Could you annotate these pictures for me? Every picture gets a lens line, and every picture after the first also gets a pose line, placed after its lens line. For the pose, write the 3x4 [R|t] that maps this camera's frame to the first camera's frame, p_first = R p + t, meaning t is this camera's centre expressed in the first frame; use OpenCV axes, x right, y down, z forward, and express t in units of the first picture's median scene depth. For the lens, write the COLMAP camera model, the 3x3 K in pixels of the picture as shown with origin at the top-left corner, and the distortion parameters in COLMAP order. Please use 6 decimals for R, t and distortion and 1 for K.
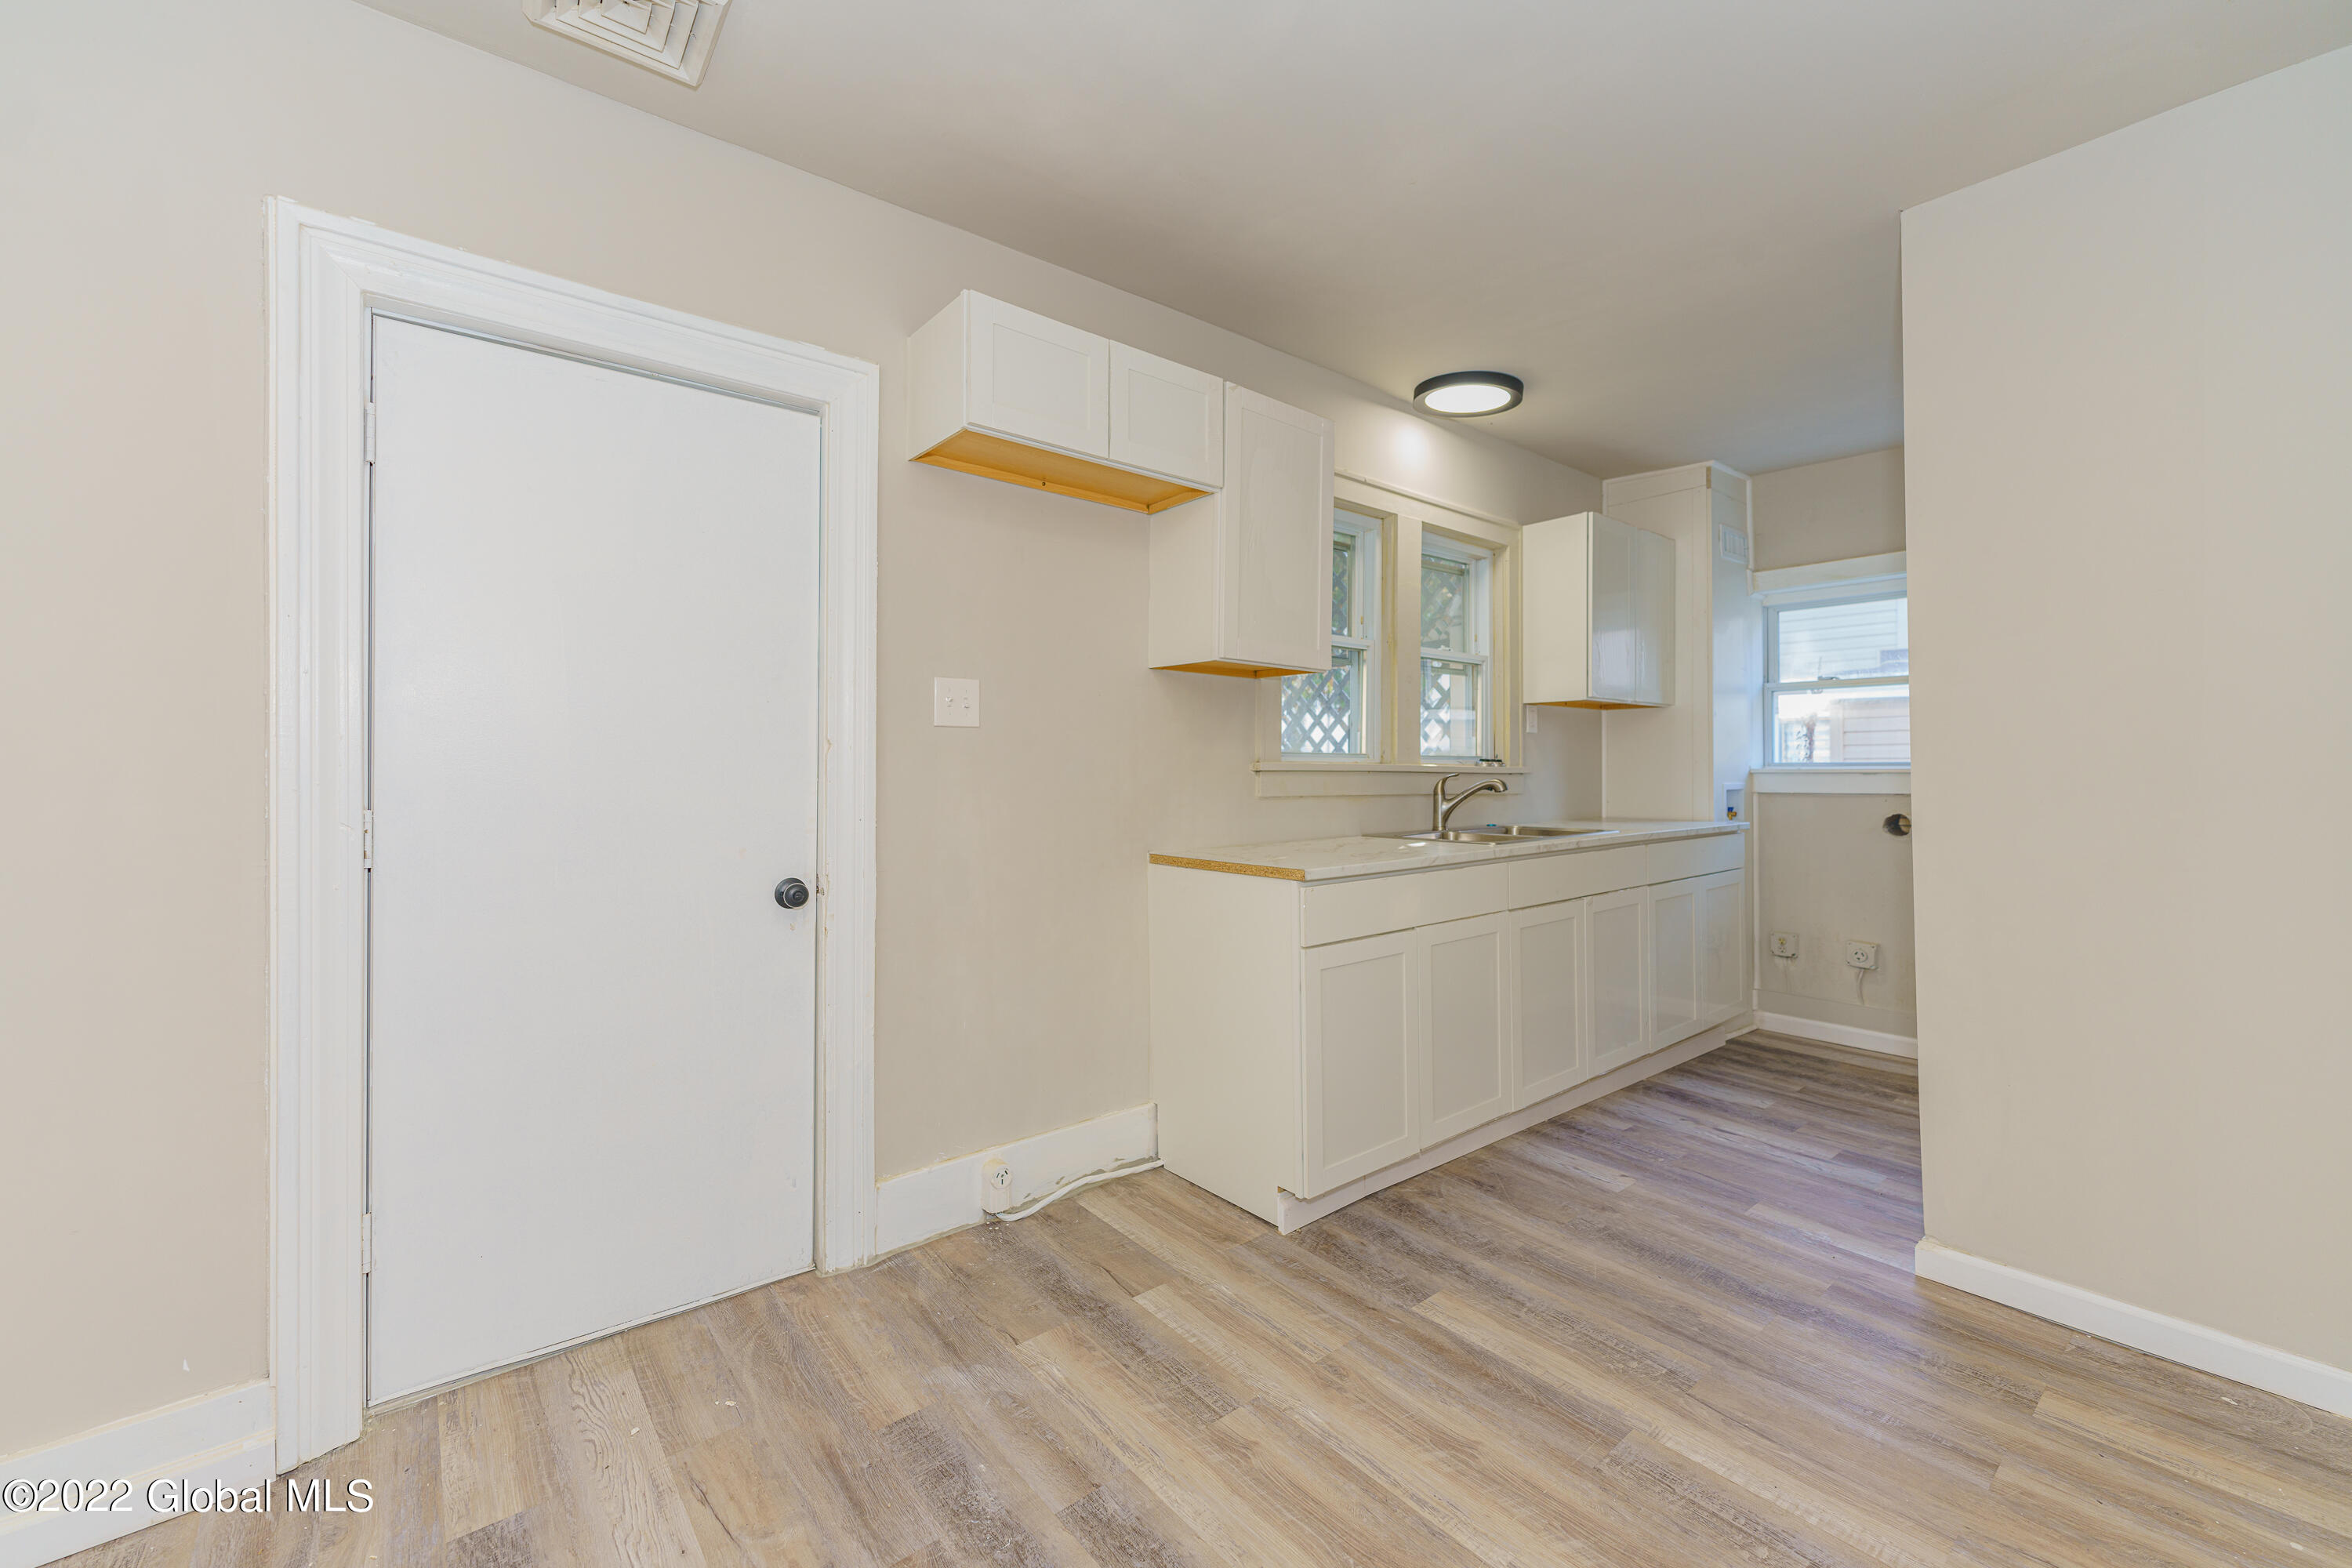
lens RADIAL K [[945.8, 0, 1175.3], [0, 945.8, 763.5], [0, 0, 1]] dist [0.001667, -0.000377]
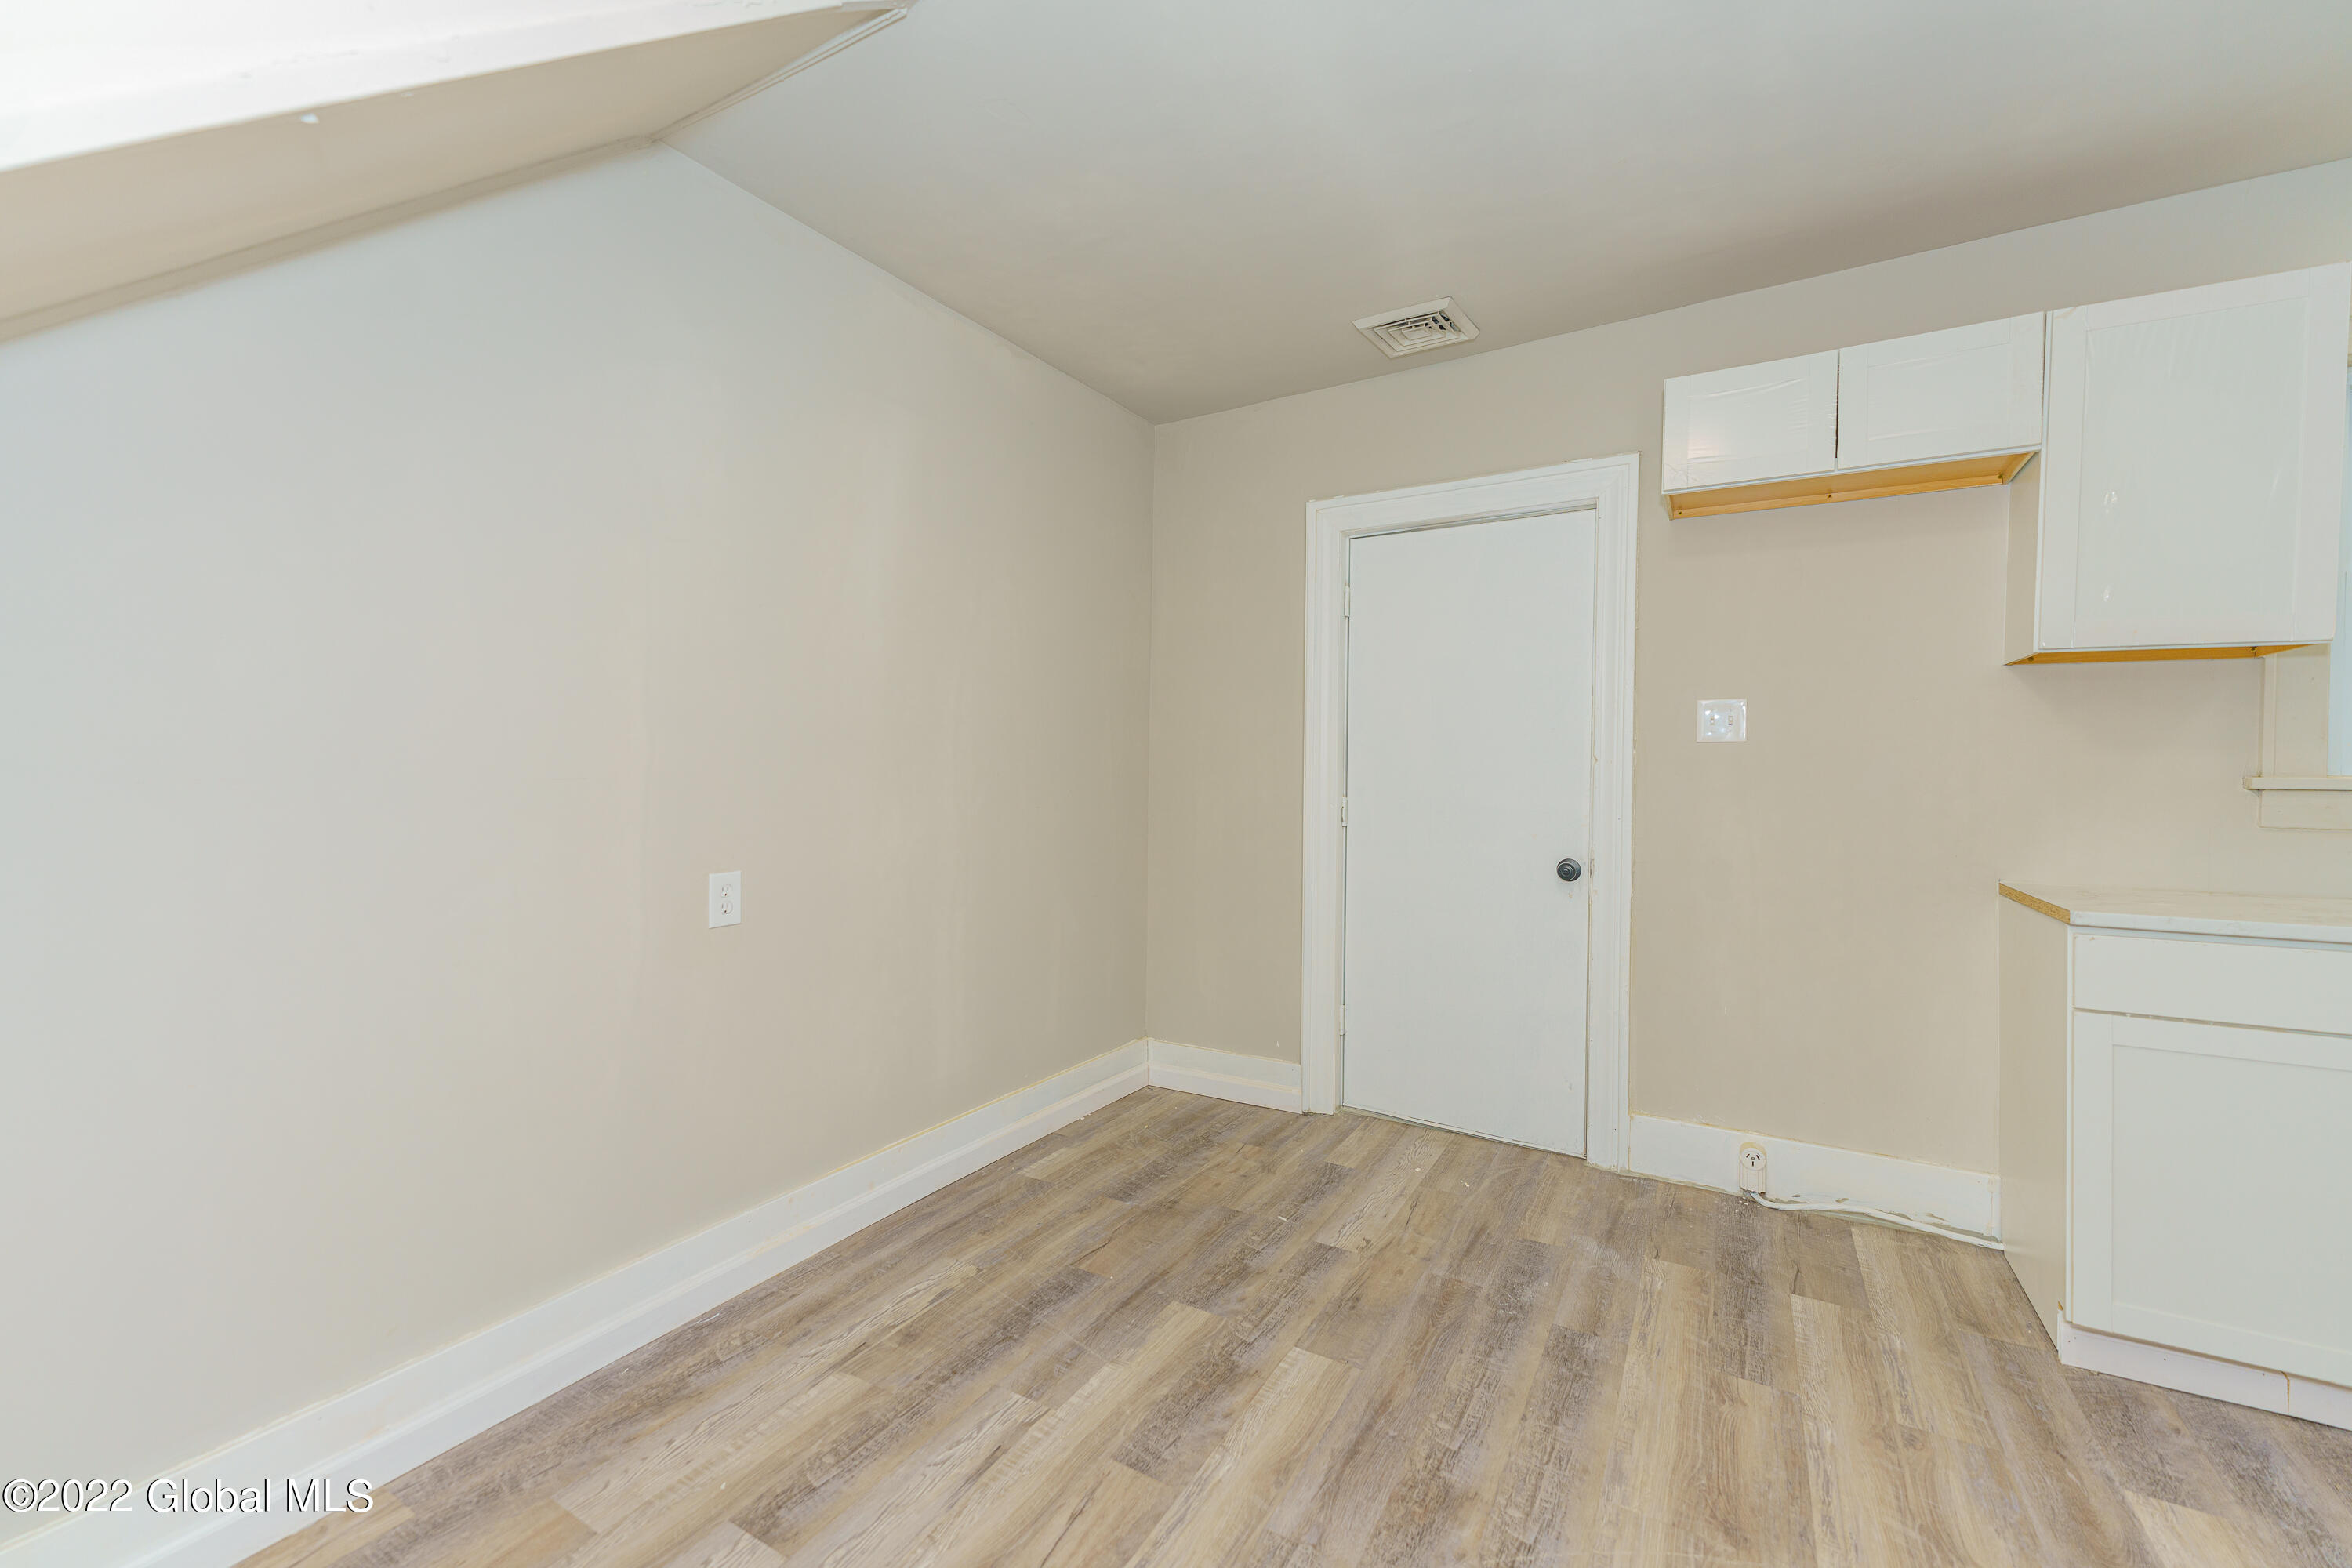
lens RADIAL K [[945.8, 0, 1178.9], [0, 945.8, 777.7], [0, 0, 1]] dist [0.001667, -0.000377]
pose [[0.342996, 0.007356, -0.939308, 0.446339], [-0.010301, 0.999939, 0.004069, 0.003215], [0.939280, 0.008280, 0.343051, 0.009527]]
